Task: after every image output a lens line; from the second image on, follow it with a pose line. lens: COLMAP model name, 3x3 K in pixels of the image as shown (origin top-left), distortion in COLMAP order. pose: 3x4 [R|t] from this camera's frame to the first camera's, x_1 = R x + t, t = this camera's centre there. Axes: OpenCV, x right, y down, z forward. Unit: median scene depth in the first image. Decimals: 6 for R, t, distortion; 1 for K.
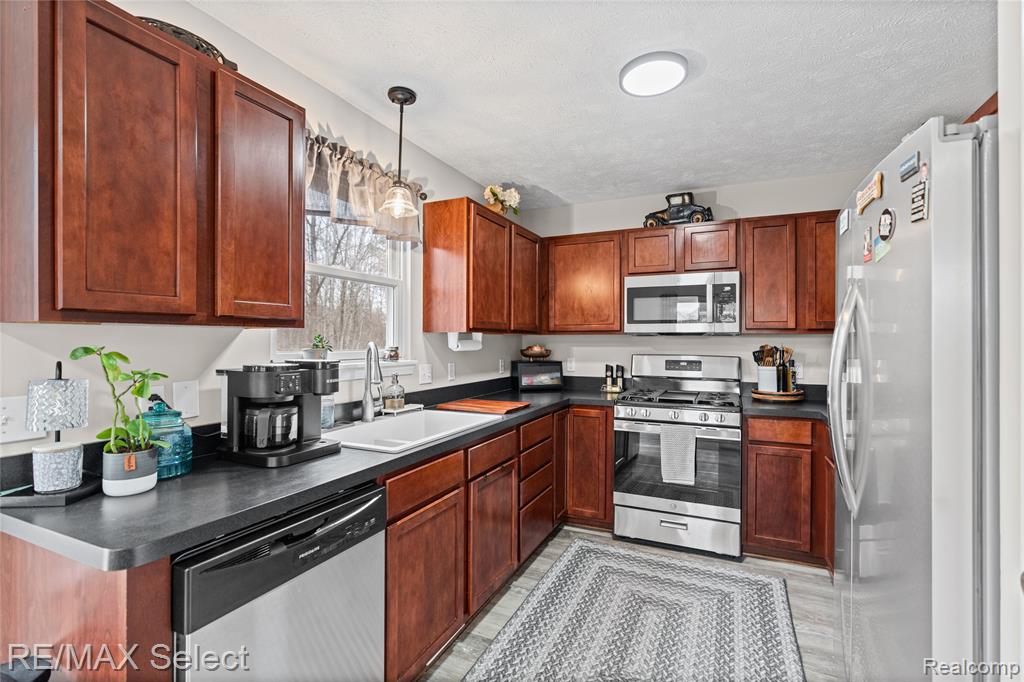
lens RADIAL K [[457.3, 0, 527.8], [0, 457.3, 330.6], [0, 0, 1]] dist [-0.012140, 0.000196]
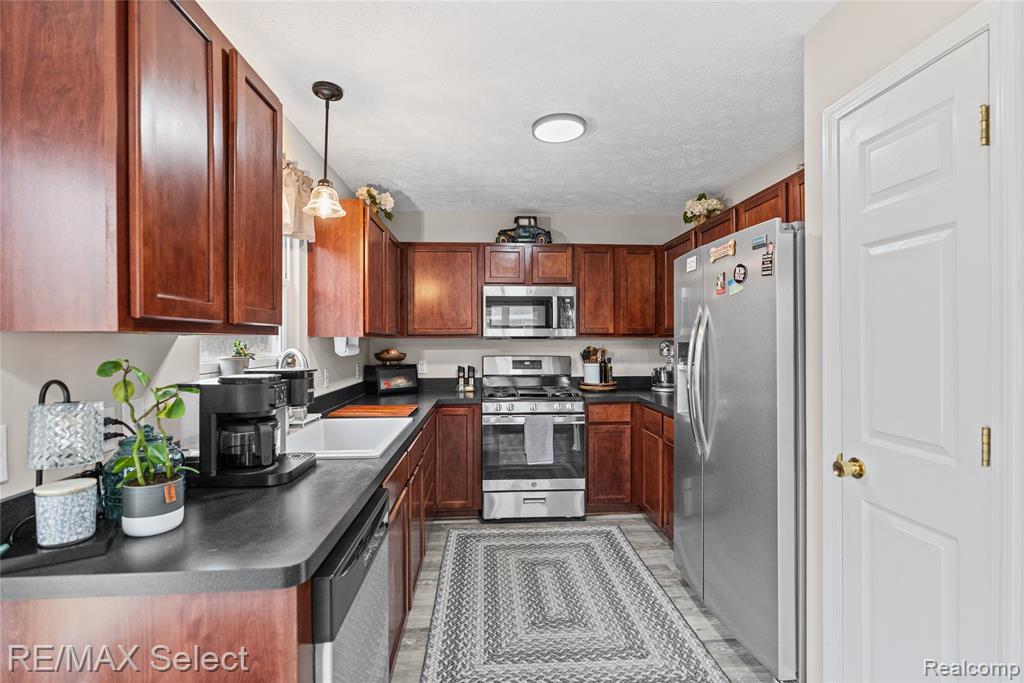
lens RADIAL K [[457.3, 0, 527.8], [0, 457.3, 331.1], [0, 0, 1]] dist [-0.012140, 0.000196]
pose [[0.881919, 0.005543, 0.471369, -0.232552], [-0.004723, 0.999985, -0.002922, -0.006466], [-0.471378, 0.000351, 0.881931, -0.028857]]
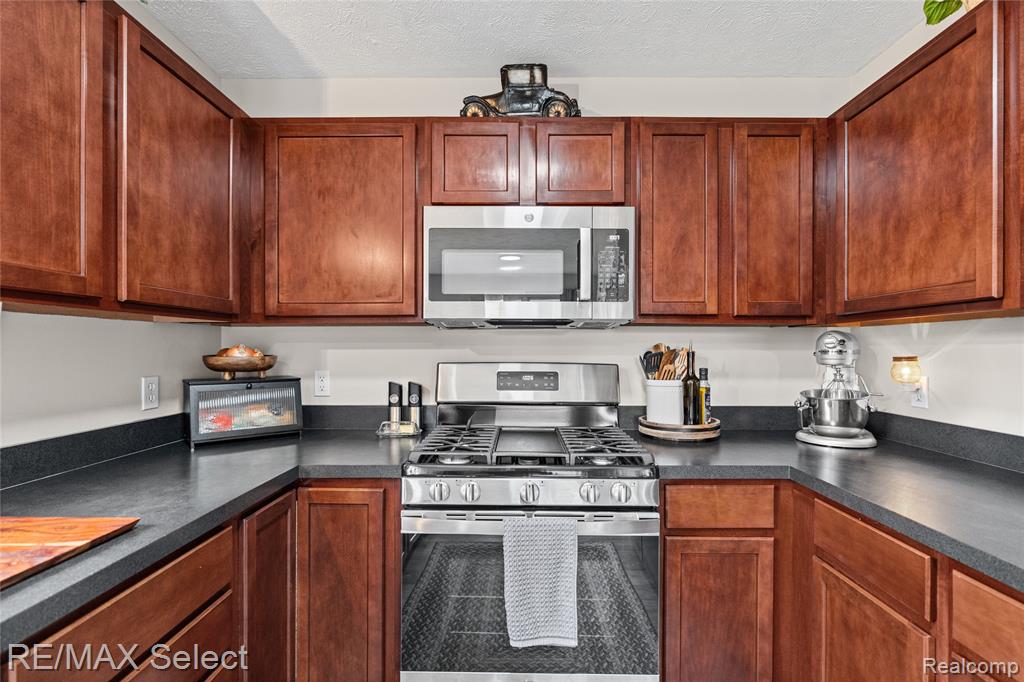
lens RADIAL K [[487.9, 0, 511.2], [0, 487.9, 349.6], [0, 0, 1]] dist [-0.001422, 0.000041]
pose [[0.924682, -0.005149, 0.380705, 0.104953], [-0.005988, 0.999588, 0.028062, 0.023684], [-0.380693, -0.028228, 0.924270, 0.510446]]
